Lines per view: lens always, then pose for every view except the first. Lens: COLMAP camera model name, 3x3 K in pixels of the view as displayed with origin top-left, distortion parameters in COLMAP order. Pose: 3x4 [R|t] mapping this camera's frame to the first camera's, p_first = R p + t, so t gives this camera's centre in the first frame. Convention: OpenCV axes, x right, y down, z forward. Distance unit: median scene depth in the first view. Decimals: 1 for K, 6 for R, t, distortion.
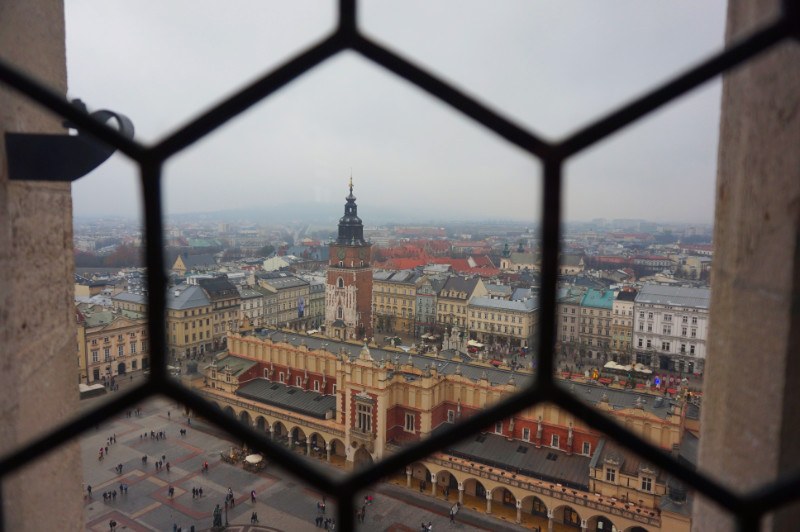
lens RADIAL K [[543.3, 0, 396.4], [0, 543.3, 267.4], [0, 0, 1]] dist [-0.037511, 0.033125]
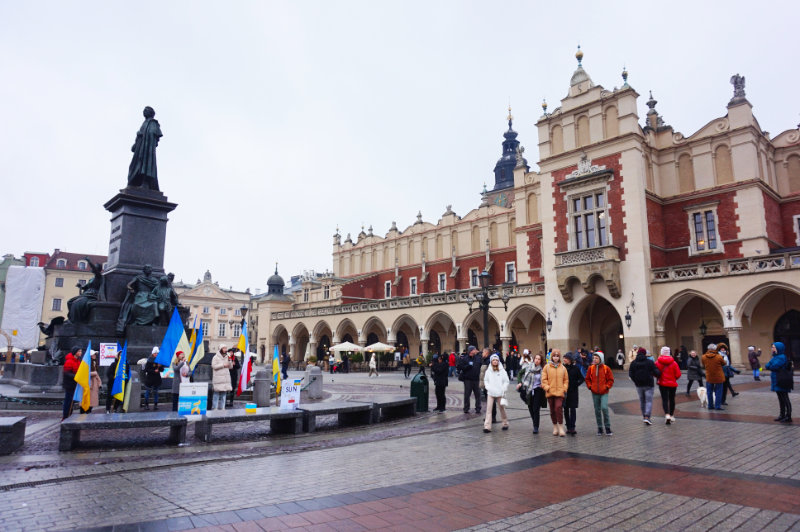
lens RADIAL K [[543.3, 0, 397.4], [0, 543.3, 263.3], [0, 0, 1]] dist [-0.037511, 0.033125]
pose [[0.965587, -0.061571, -0.252686, -0.080442], [-0.009902, 0.962166, -0.272285, 0.344388], [0.259891, 0.265417, 0.928445, 0.456671]]
